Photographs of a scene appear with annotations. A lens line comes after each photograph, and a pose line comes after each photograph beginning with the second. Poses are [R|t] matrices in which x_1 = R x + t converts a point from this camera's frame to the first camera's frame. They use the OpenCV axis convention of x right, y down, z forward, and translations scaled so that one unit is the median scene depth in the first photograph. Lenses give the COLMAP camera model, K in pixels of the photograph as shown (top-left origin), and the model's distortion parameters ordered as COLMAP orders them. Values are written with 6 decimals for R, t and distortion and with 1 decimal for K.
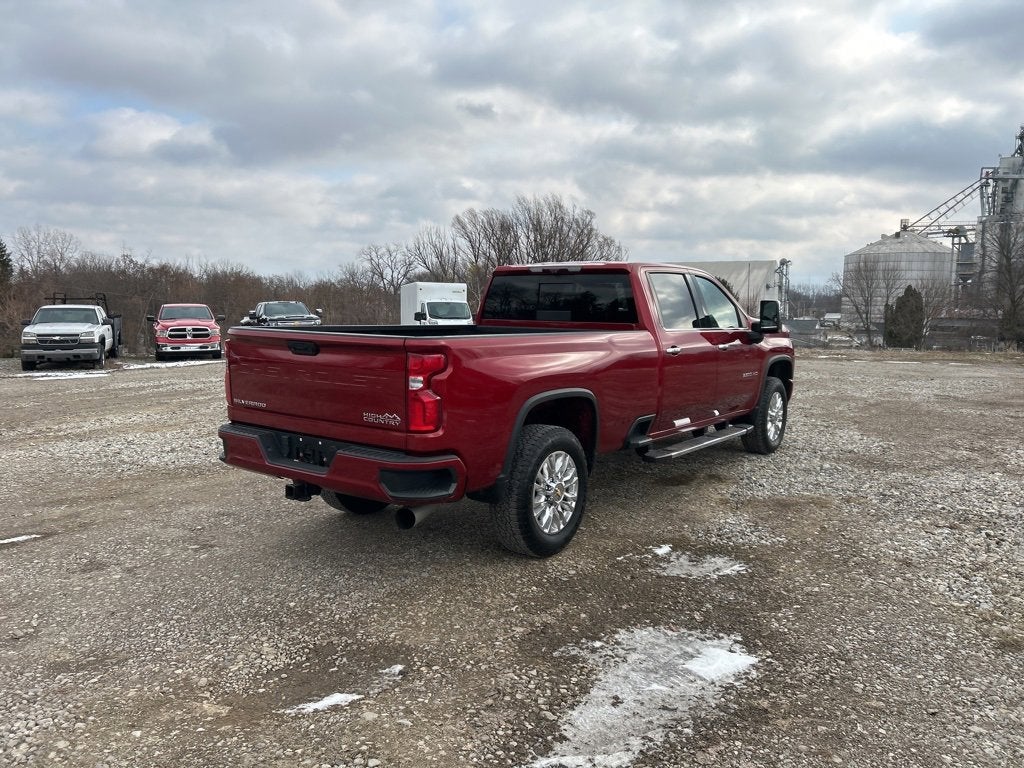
lens RADIAL K [[765.7, 0, 503.8], [0, 765.7, 391.1], [0, 0, 1]] dist [0.059736, -0.055634]
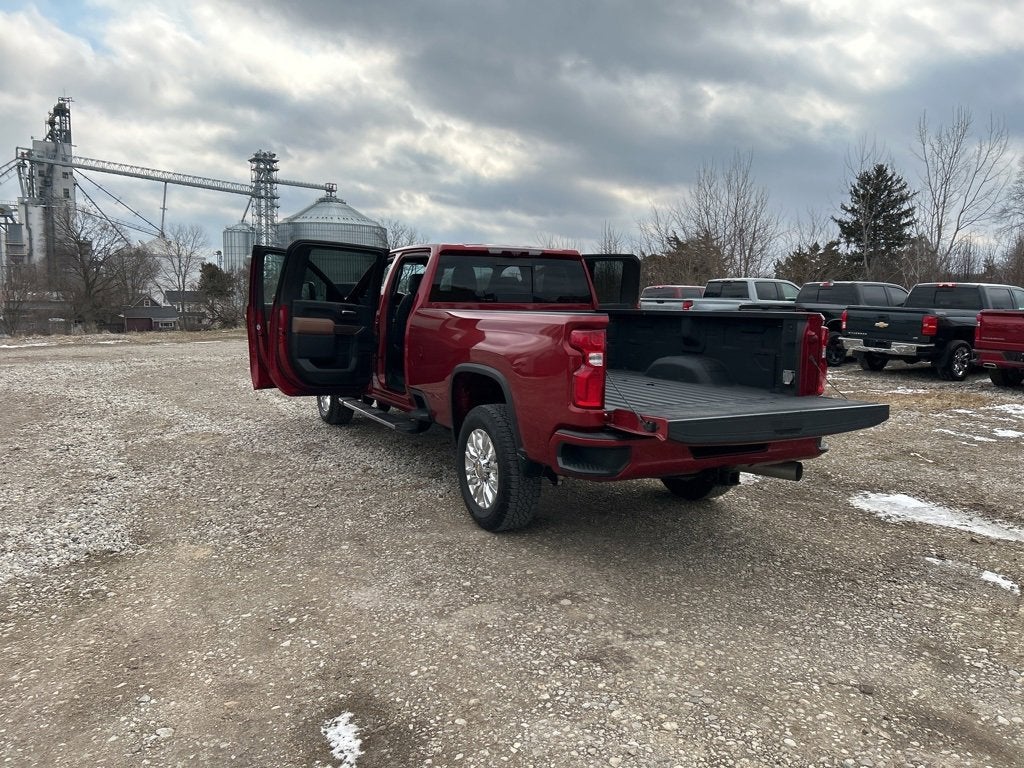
lens RADIAL K [[765.7, 0, 517.4], [0, 765.7, 387.2], [0, 0, 1]] dist [0.059736, -0.055634]
pose [[0.428551, -0.113304, 0.896385, -1.099512], [0.097574, 0.992107, 0.078754, -0.076865], [-0.898233, 0.053714, 0.436224, 0.708697]]
